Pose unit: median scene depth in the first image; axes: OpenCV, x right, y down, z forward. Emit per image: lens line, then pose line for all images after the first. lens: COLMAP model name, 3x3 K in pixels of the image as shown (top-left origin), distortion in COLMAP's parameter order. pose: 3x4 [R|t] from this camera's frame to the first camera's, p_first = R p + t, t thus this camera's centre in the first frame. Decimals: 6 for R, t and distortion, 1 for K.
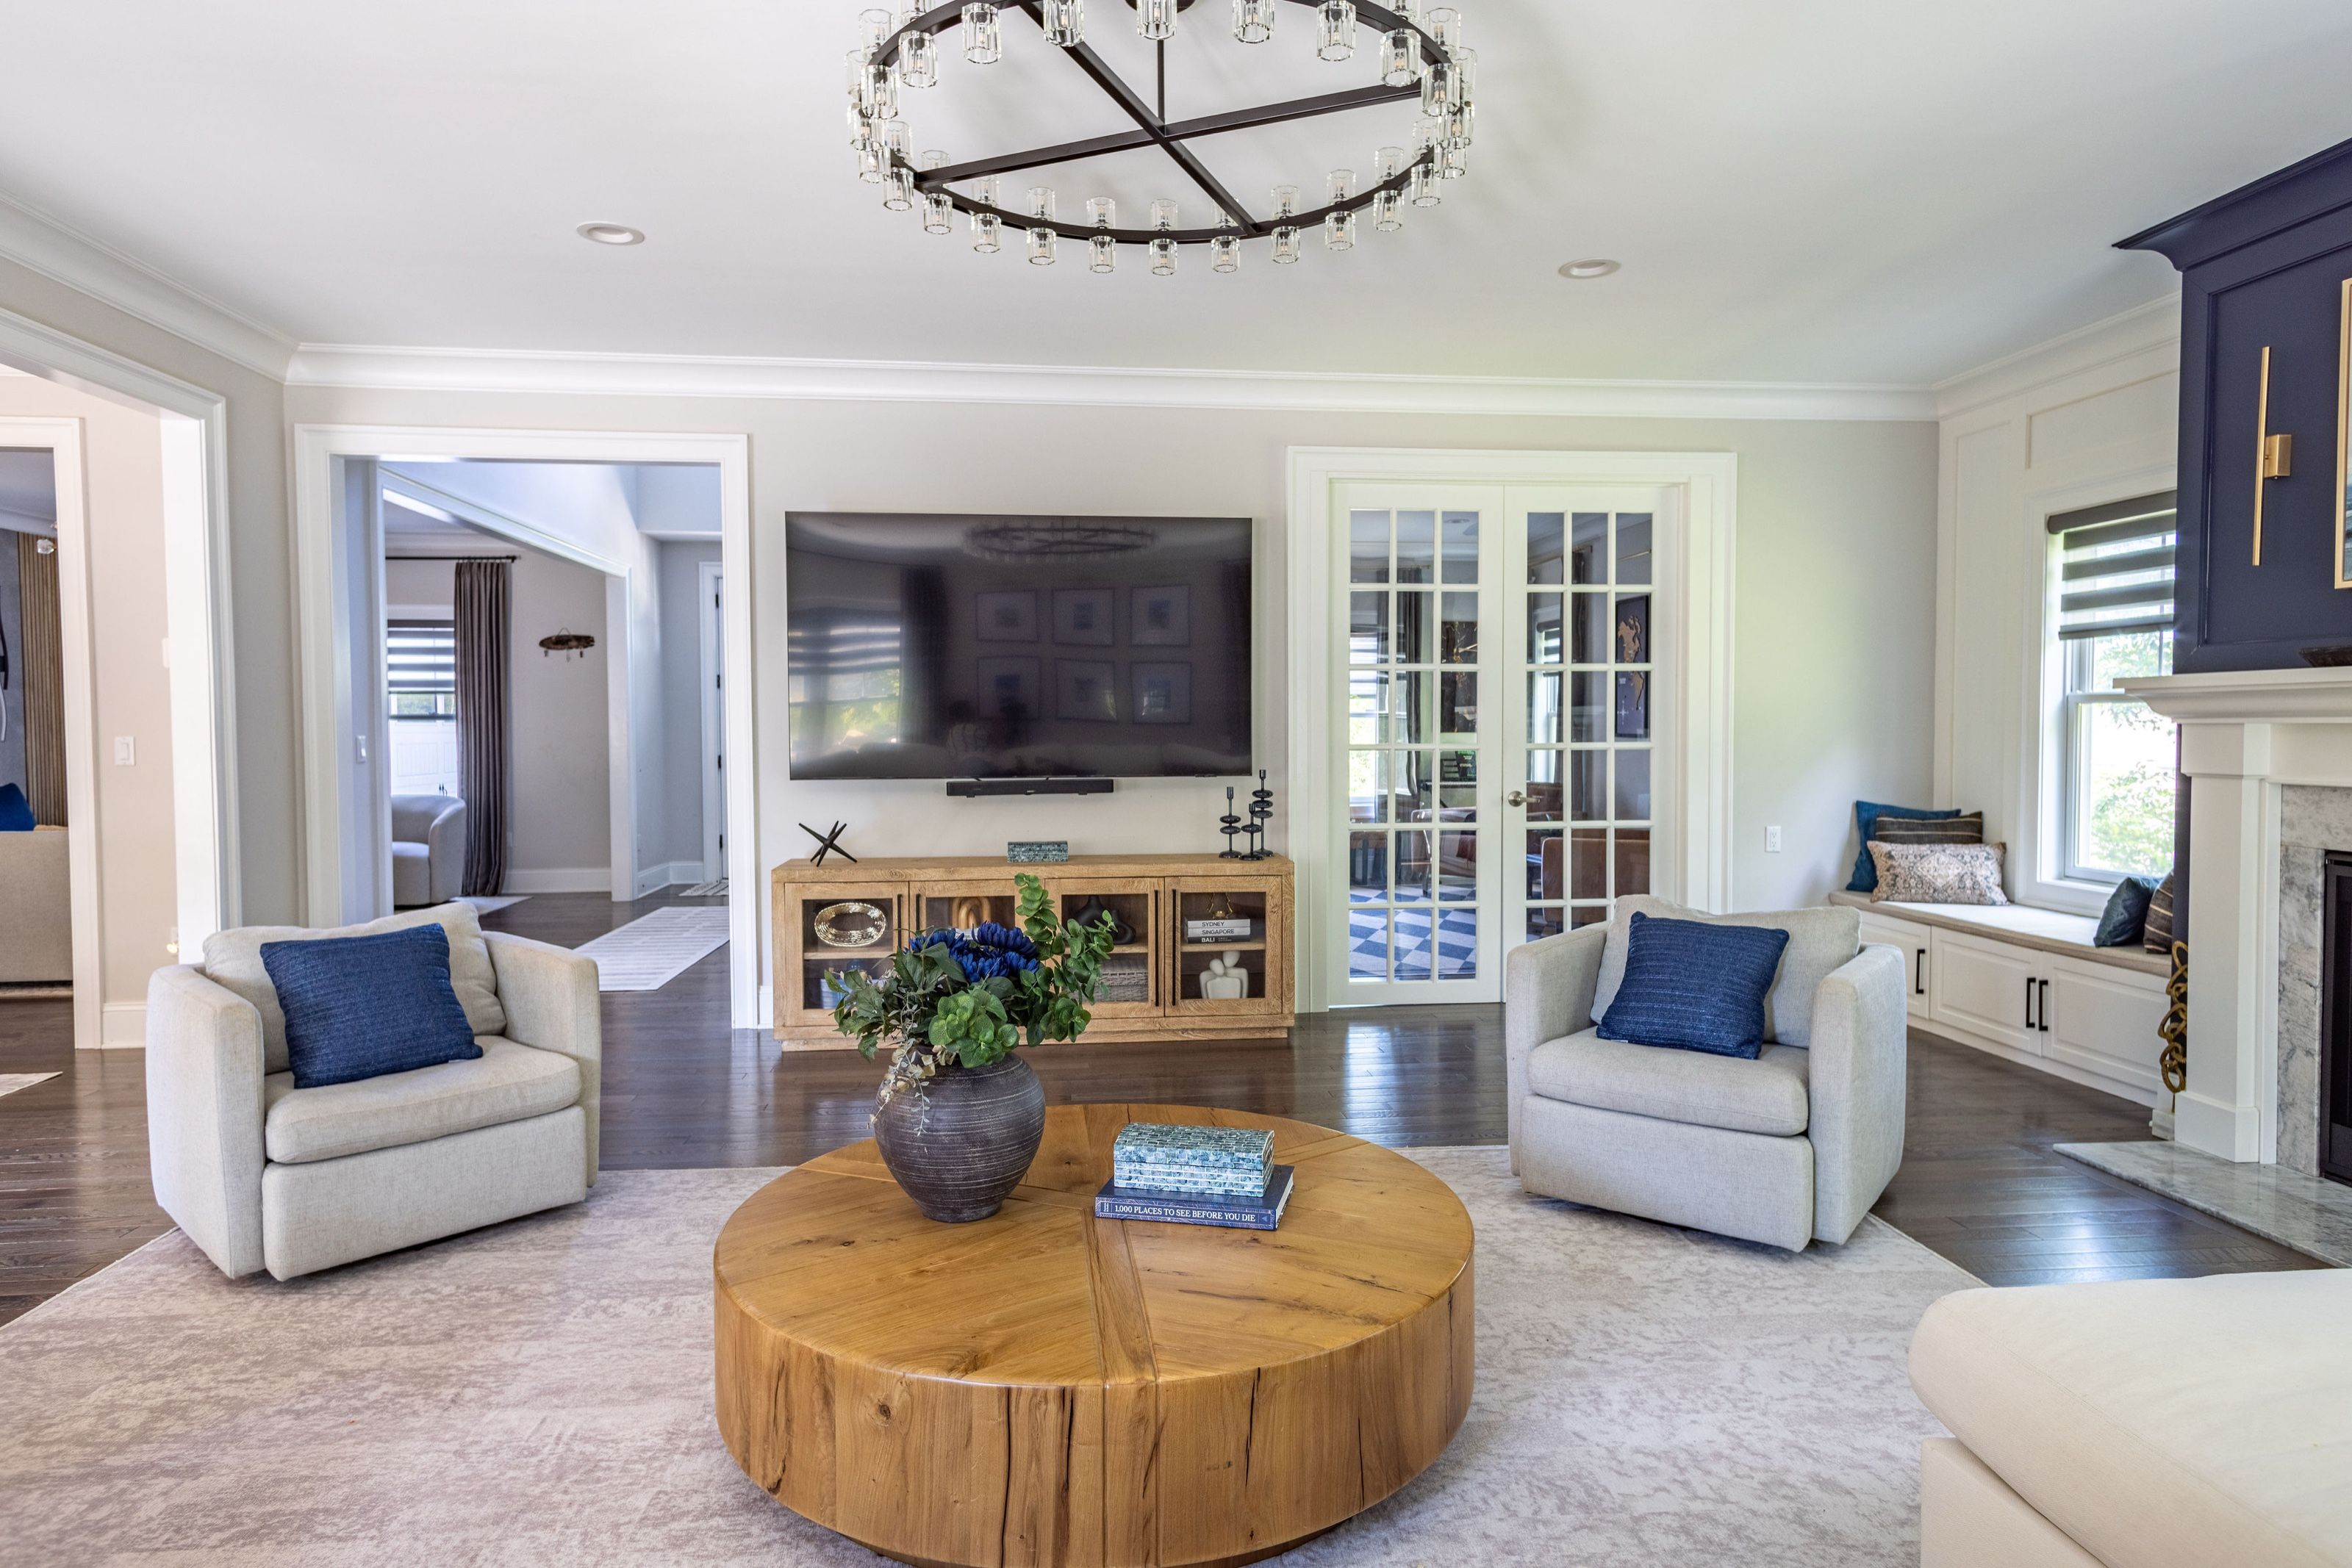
lens RADIAL K [[1330.9, 0, 1174.7], [0, 1330.9, 795.4], [0, 0, 1]] dist [0.020619, 0.000152]
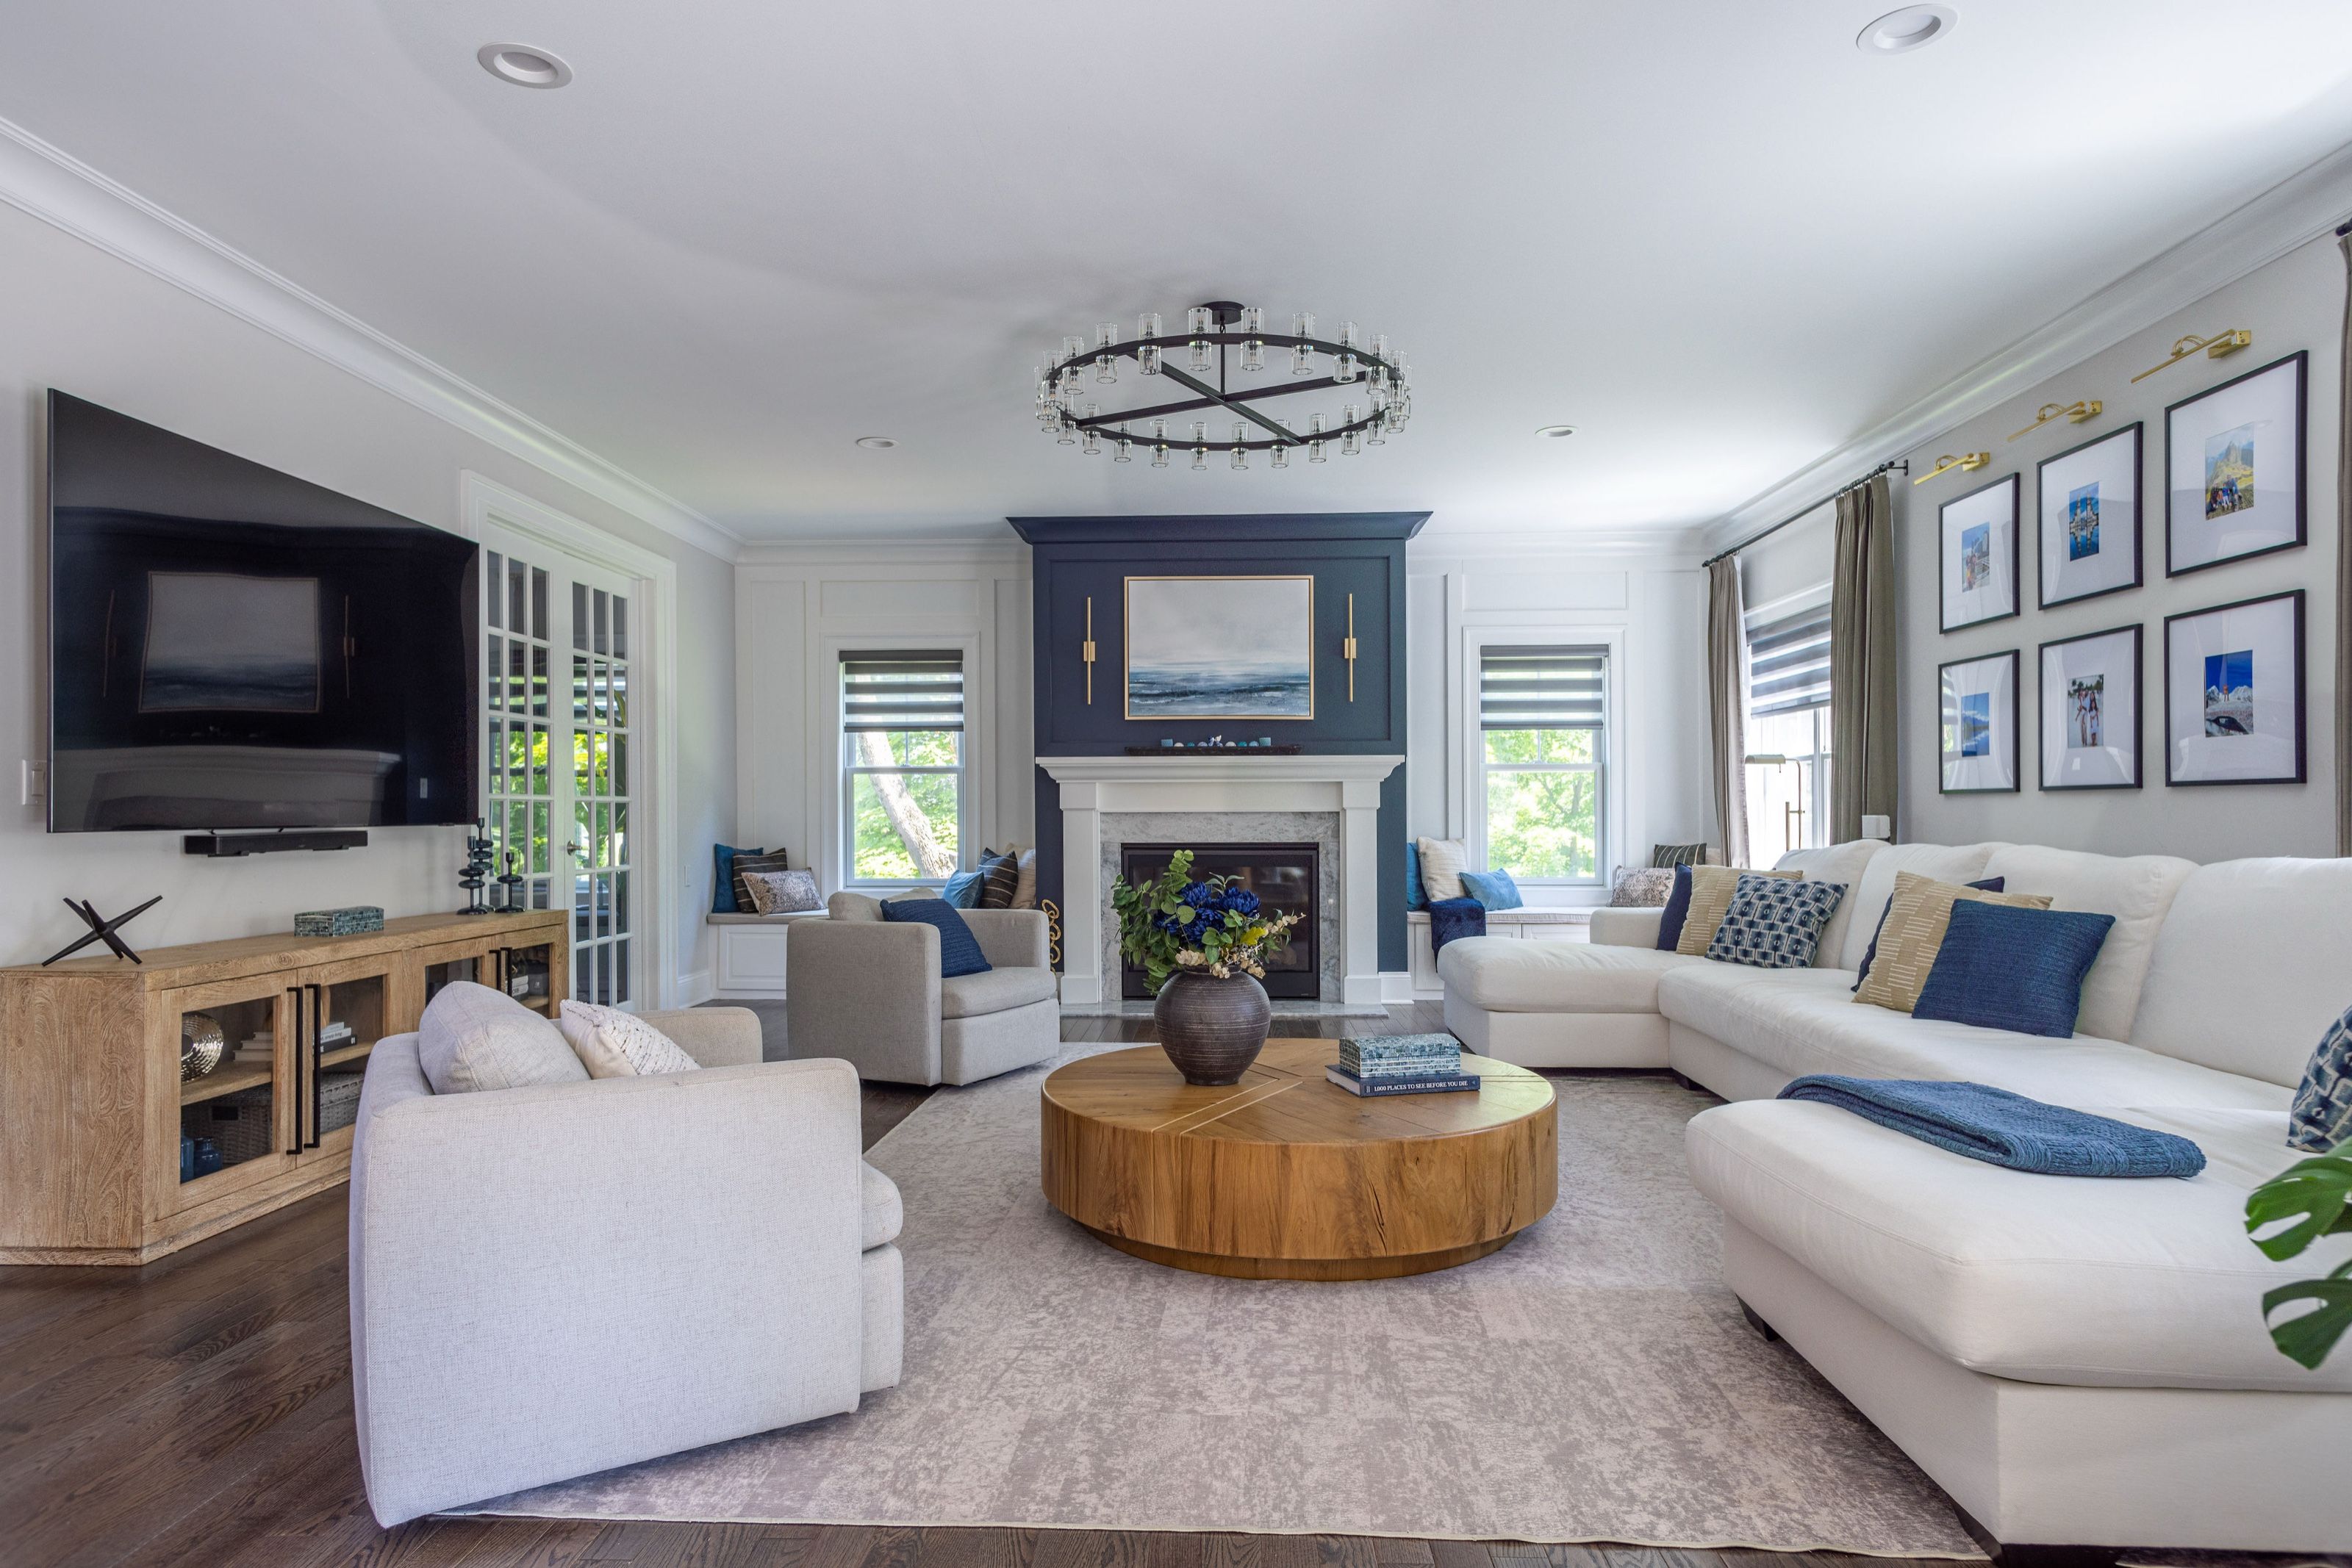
lens RADIAL K [[1330.9, 0, 1174.7], [0, 1330.9, 795.4], [0, 0, 1]] dist [0.020619, 0.000152]
pose [[0.162163, 0.014857, 0.986652, -0.796501], [0.052502, 0.998340, -0.023663, 0.013088], [-0.985366, 0.055638, 0.161114, 0.393390]]
